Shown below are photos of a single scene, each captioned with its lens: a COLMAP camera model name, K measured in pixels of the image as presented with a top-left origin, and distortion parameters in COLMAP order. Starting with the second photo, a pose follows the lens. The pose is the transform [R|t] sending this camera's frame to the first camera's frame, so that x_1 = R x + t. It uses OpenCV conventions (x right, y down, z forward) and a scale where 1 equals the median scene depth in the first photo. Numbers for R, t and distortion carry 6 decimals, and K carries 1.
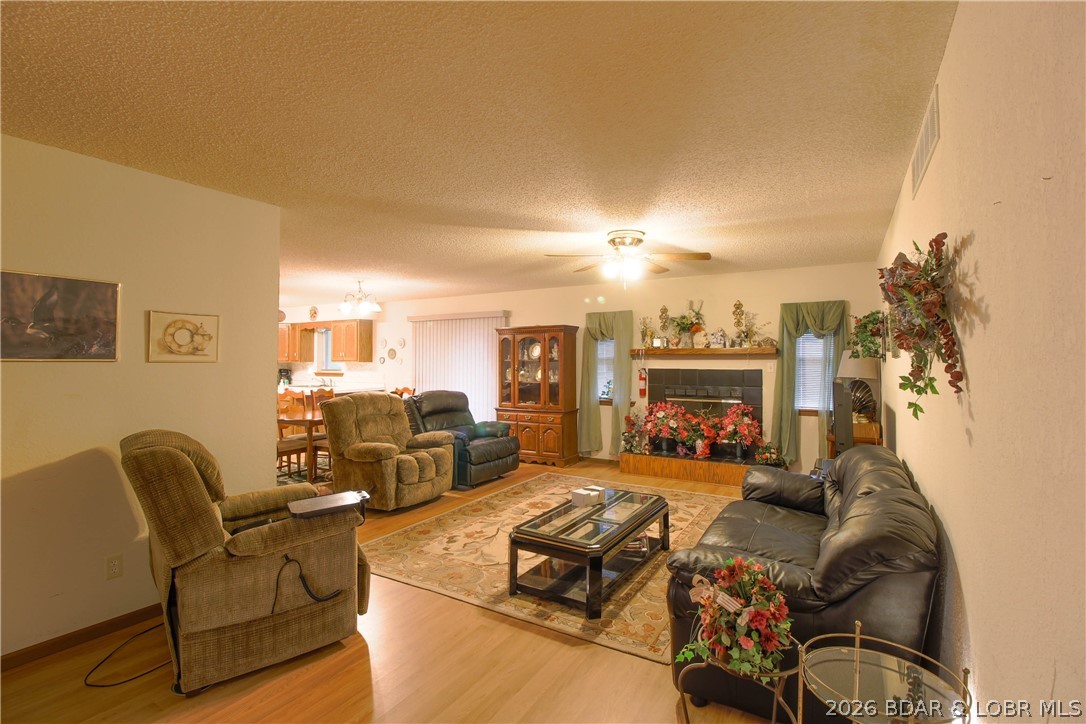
lens RADIAL K [[499.9, 0, 541.7], [0, 499.9, 363.1], [0, 0, 1]] dist [0.001047, 0.000017]
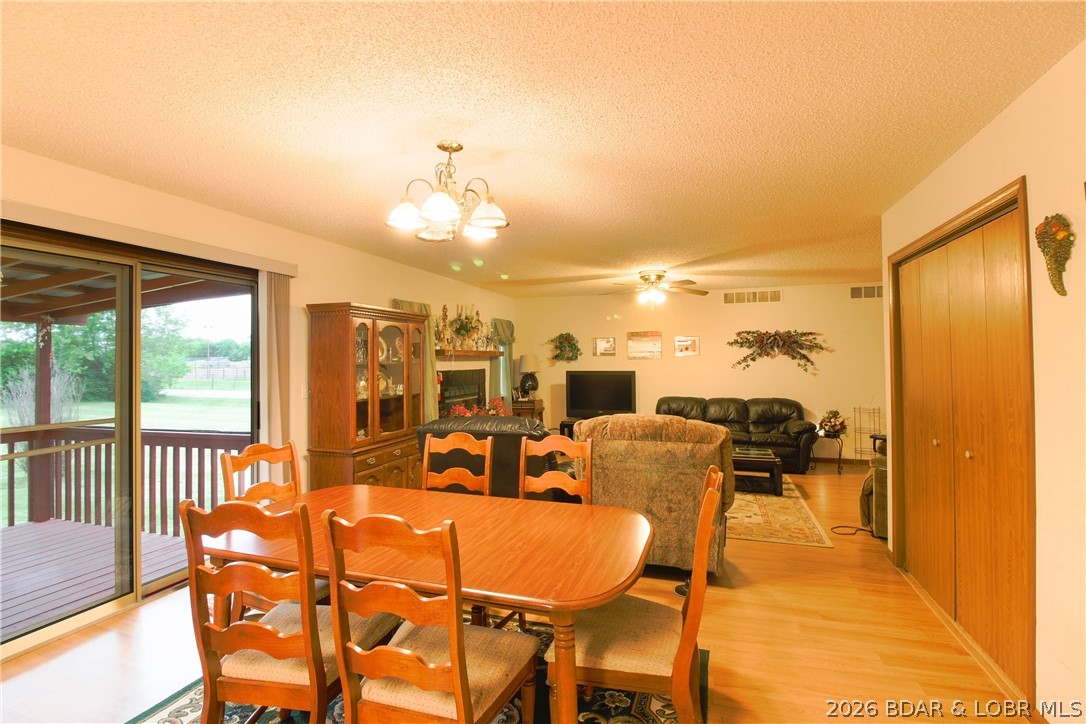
lens RADIAL K [[499.9, 0, 544.0], [0, 499.9, 357.1], [0, 0, 1]] dist [0.001047, 0.000017]
pose [[-0.238515, 0.001161, 0.971138, -0.763989], [-0.002481, 0.999995, -0.001804, -0.013316], [-0.971136, -0.002840, -0.238511, 1.071200]]
